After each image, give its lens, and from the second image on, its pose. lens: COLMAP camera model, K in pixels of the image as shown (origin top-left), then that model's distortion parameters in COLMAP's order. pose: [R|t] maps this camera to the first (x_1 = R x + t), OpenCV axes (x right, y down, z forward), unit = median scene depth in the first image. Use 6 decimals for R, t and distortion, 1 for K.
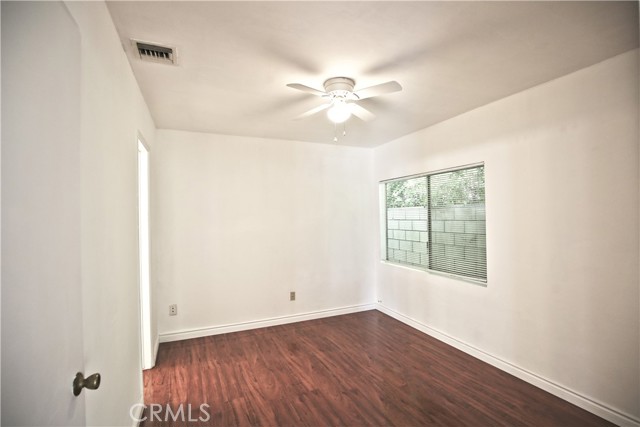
lens RADIAL K [[303.0, 0, 320.1], [0, 303.0, 215.3], [0, 0, 1]] dist [-0.002081, -0.000283]
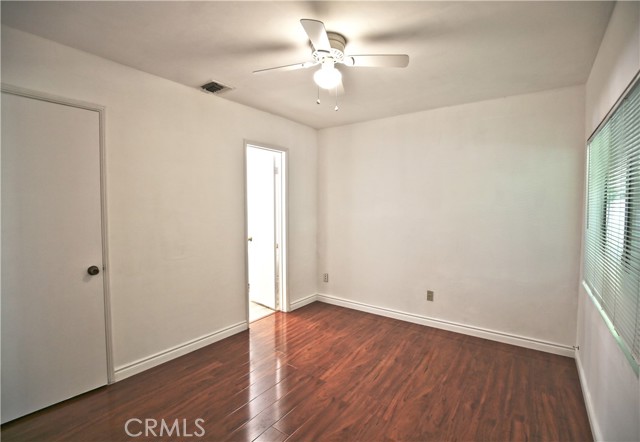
lens RADIAL K [[301.9, 0, 321.8], [0, 301.9, 219.9], [0, 0, 1]] dist [-0.001894, -0.000373]
pose [[0.510293, 0.050200, -0.858534, 0.623045], [-0.001423, 0.998343, 0.057530, 0.010538], [0.859999, -0.028135, 0.509519, 0.421542]]
